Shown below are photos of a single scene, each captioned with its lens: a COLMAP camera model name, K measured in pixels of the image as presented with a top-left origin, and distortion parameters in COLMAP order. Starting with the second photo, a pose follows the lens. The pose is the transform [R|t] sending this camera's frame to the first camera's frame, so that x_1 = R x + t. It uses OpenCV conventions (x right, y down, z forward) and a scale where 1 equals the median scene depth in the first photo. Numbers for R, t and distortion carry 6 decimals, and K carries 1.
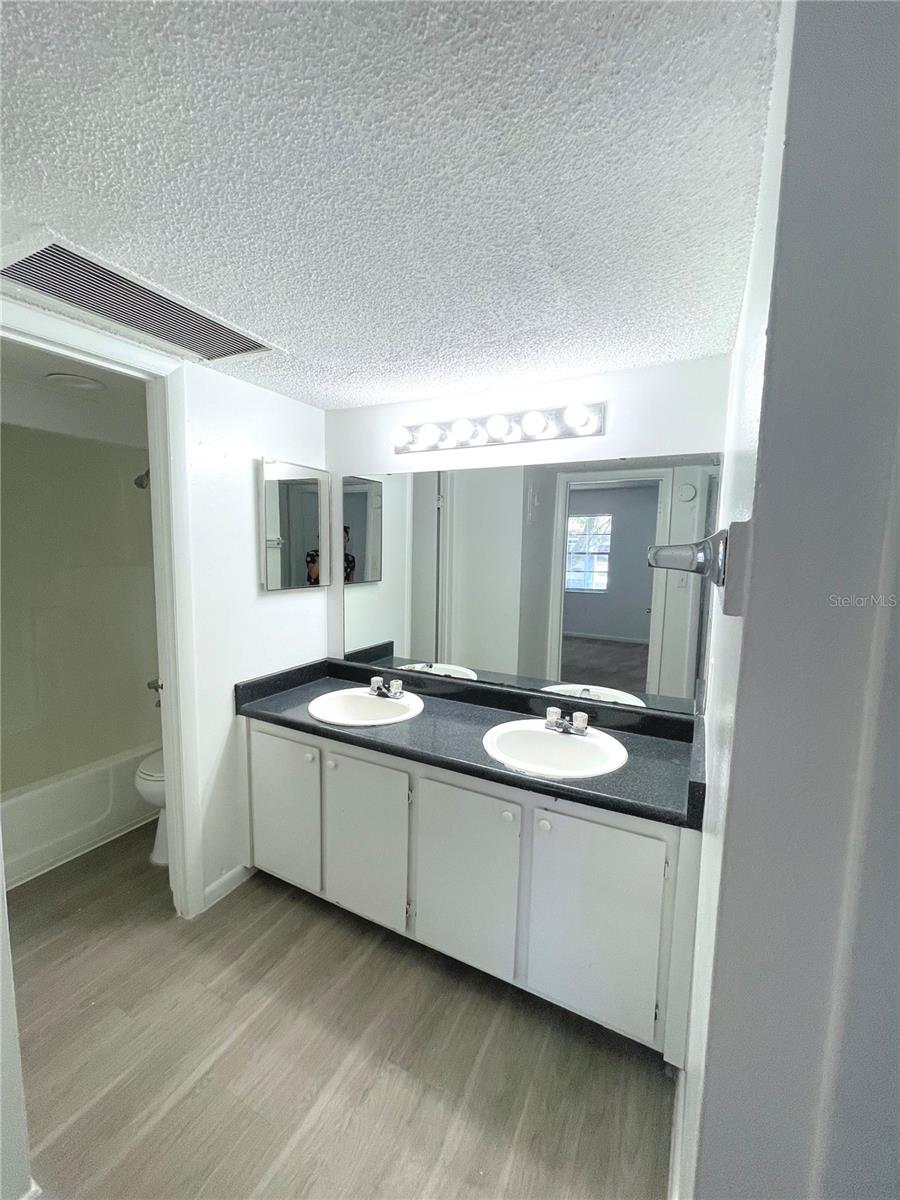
lens RADIAL K [[483.8, 0, 448.9], [0, 483.8, 594.4], [0, 0, 1]] dist [-0.001917, -0.000812]
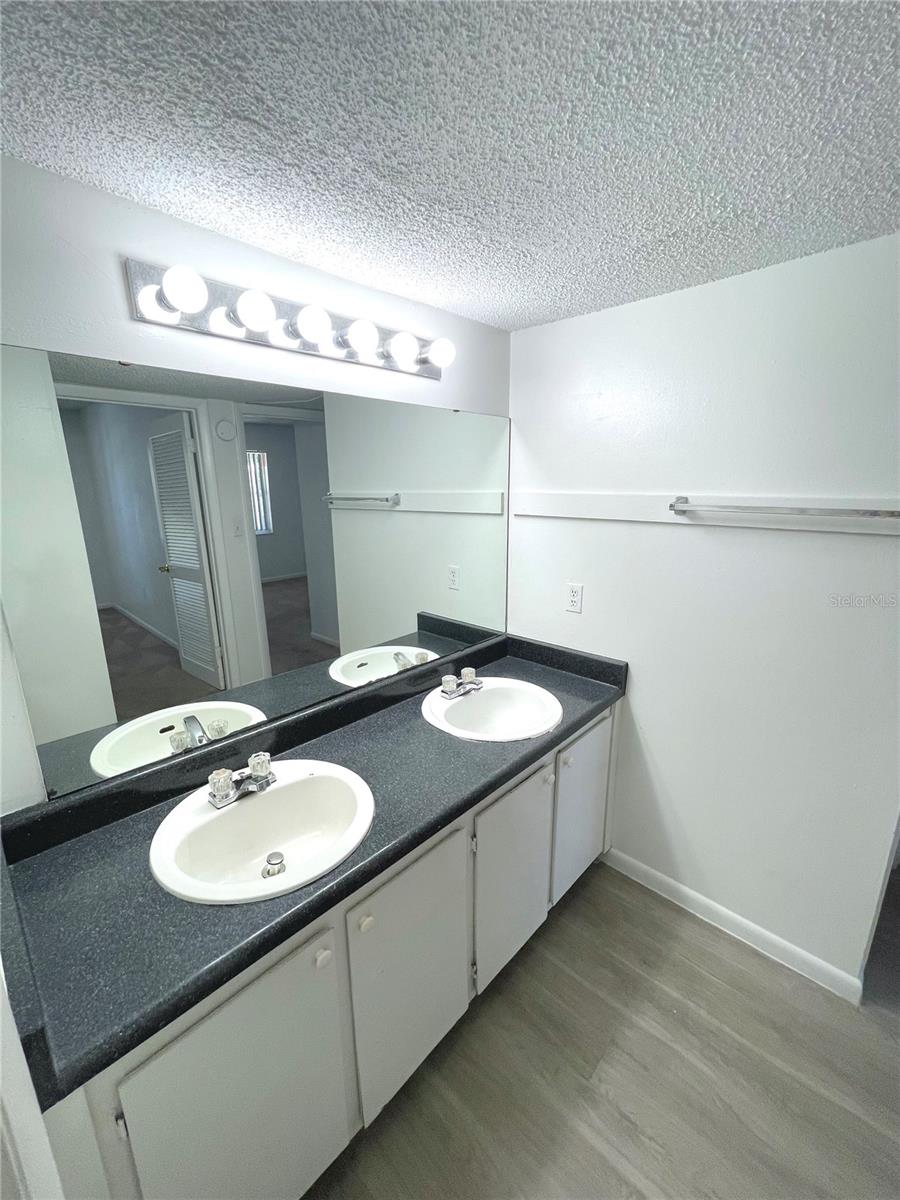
lens RADIAL K [[483.8, 0, 450.3], [0, 483.8, 603.2], [0, 0, 1]] dist [-0.001917, -0.000812]
pose [[0.265540, -0.251456, 0.930730, -0.645226], [0.115145, 0.966749, 0.228336, -0.121843], [-0.957199, 0.046537, 0.285665, 0.744309]]
